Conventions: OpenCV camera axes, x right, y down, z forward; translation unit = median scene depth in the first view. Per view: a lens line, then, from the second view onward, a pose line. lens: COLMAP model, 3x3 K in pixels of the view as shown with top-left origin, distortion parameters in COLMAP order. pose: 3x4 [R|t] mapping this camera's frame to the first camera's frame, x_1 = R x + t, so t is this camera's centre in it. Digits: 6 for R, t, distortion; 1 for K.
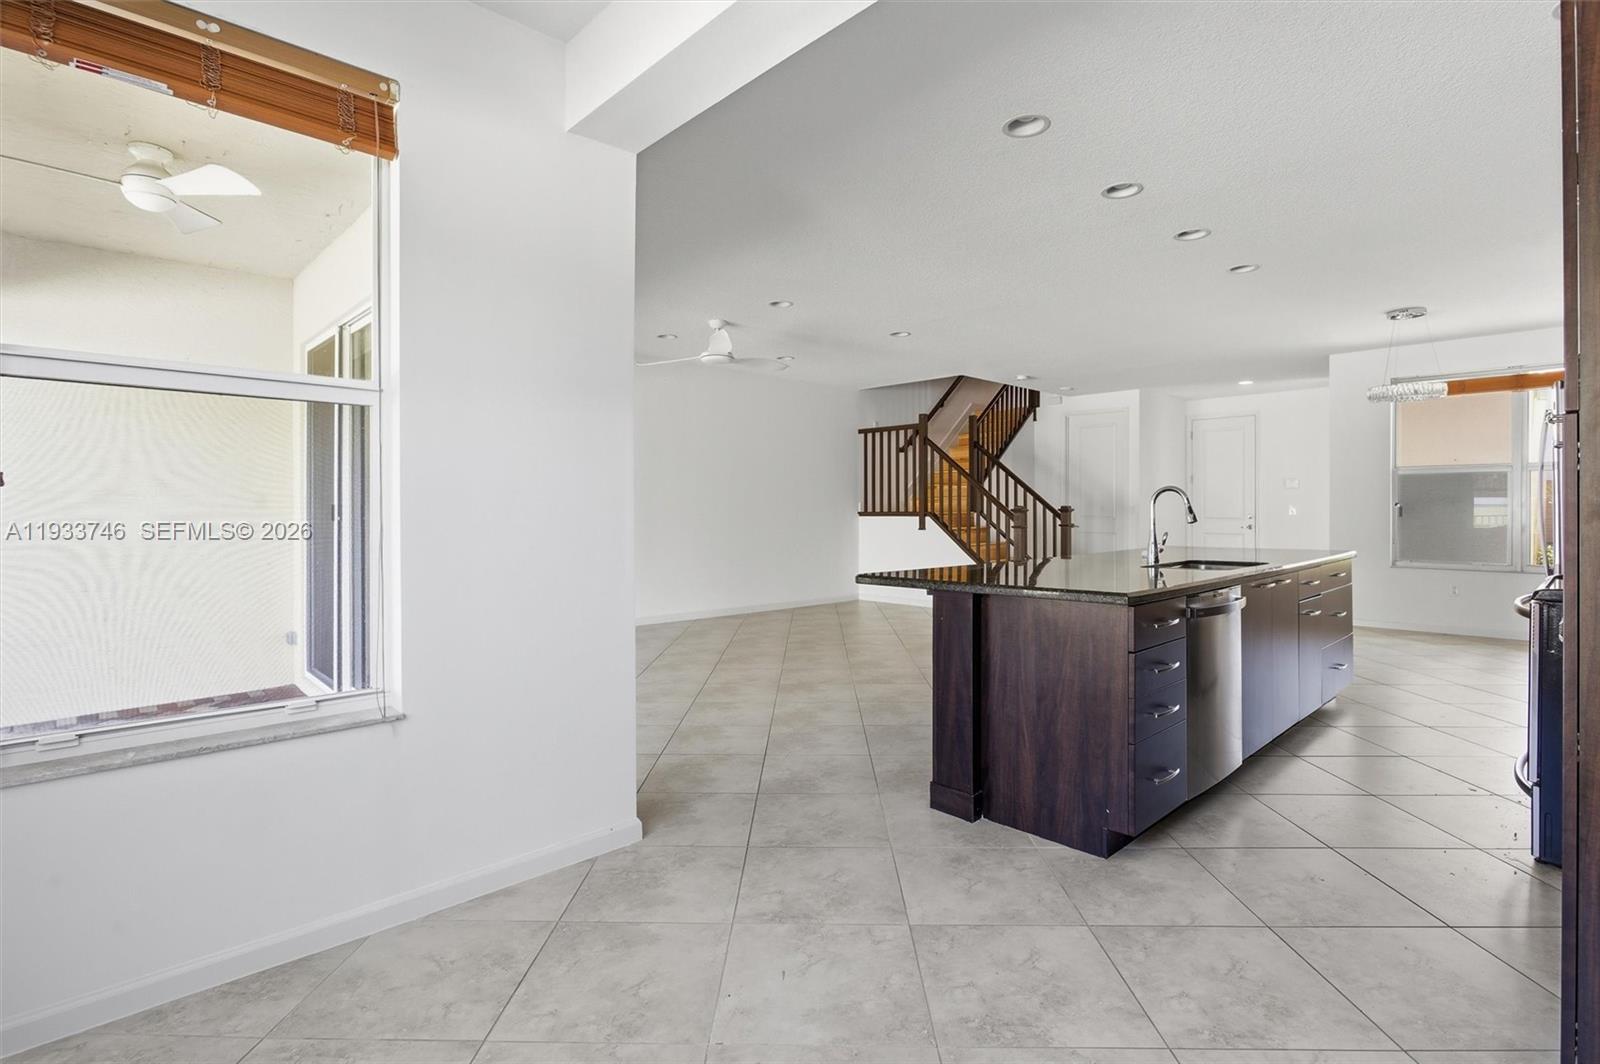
lens RADIAL K [[772.9, 0, 804.1], [0, 772.9, 518.6], [0, 0, 1]] dist [-0.008754, 0.000941]
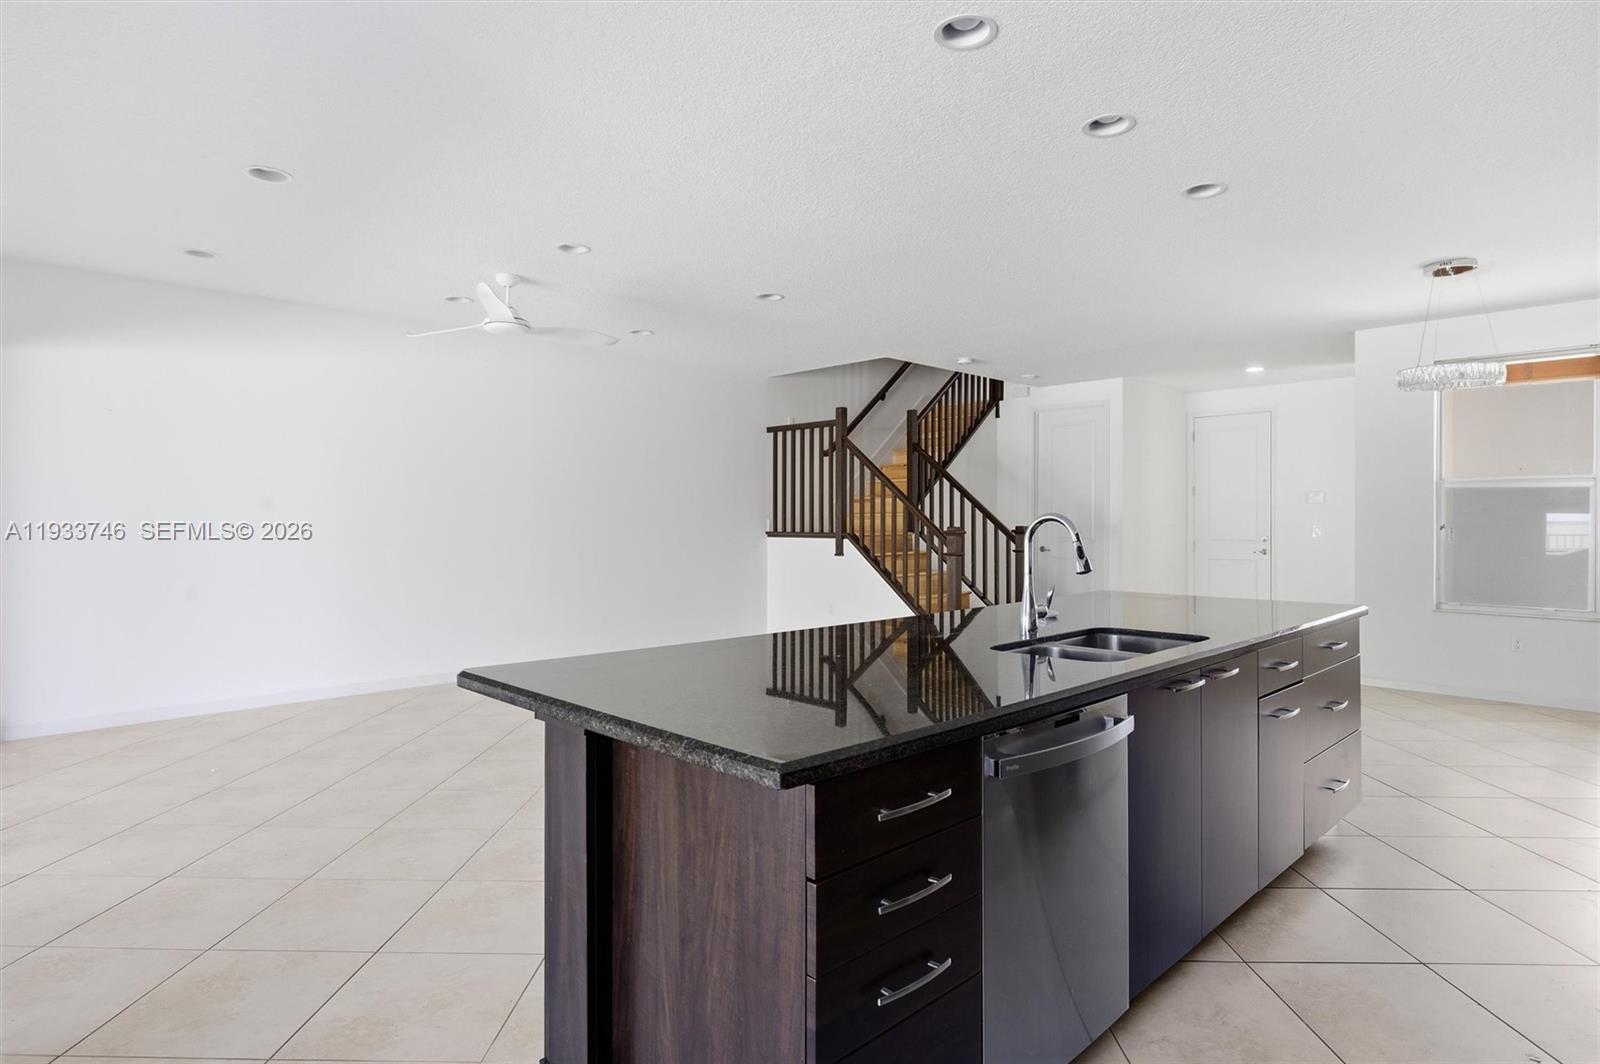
lens RADIAL K [[877.7, 0, 794.5], [0, 877.7, 527.3], [0, 0, 1]] dist [-0.005582, 0.001054]
pose [[0.999976, 0.004285, 0.005481, 0.102199], [-0.004264, 0.999984, -0.003756, -0.010752], [-0.005497, 0.003733, 0.999978, 0.113555]]
